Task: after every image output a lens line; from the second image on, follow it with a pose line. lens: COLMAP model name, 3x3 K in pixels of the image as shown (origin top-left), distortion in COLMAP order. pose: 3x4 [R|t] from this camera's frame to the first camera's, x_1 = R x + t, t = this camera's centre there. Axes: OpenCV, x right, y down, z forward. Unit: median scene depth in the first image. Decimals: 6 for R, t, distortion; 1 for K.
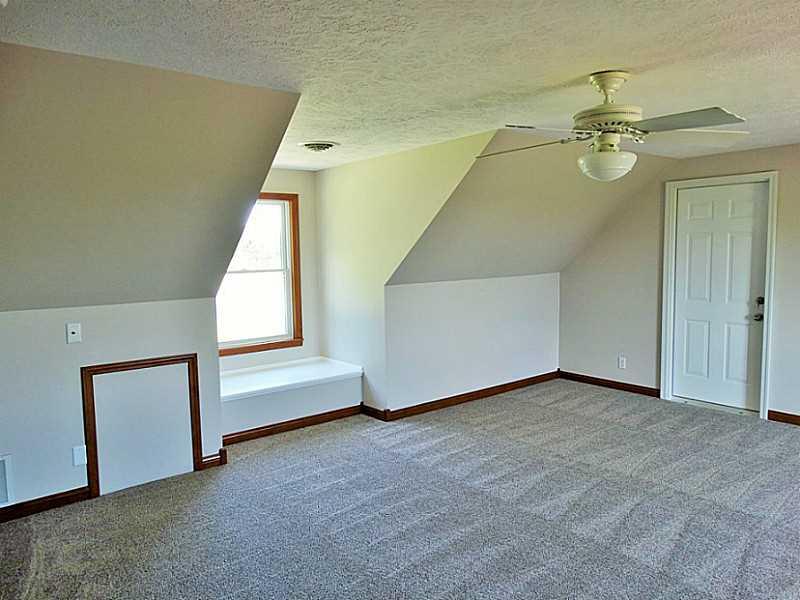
lens RADIAL K [[560.7, 0, 398.2], [0, 560.7, 297.5], [0, 0, 1]] dist [-0.001826, 0.005311]
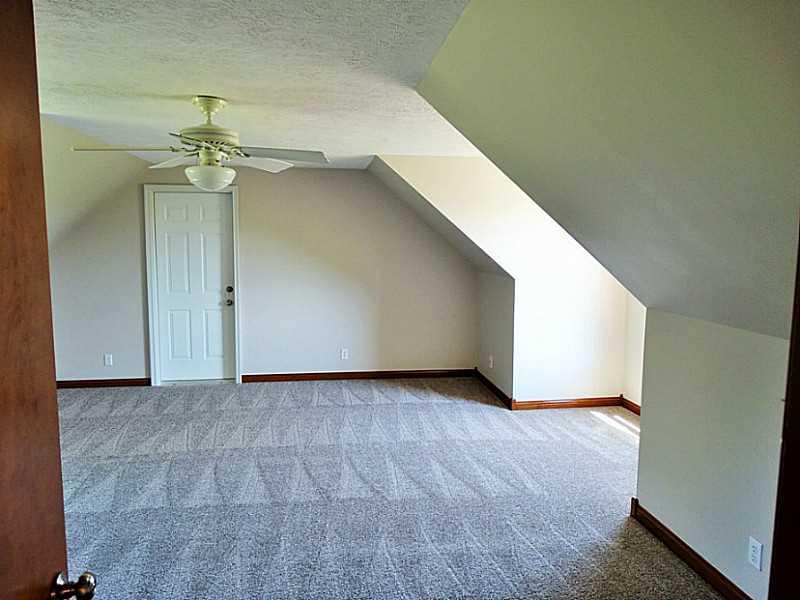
lens RADIAL K [[560.7, 0, 394.0], [0, 560.7, 301.1], [0, 0, 1]] dist [-0.001826, 0.005311]
pose [[0.523433, -0.077369, 0.848547, -0.255547], [0.065203, 0.996586, 0.050647, -0.008881], [-0.849568, 0.028817, 0.526691, 0.045814]]
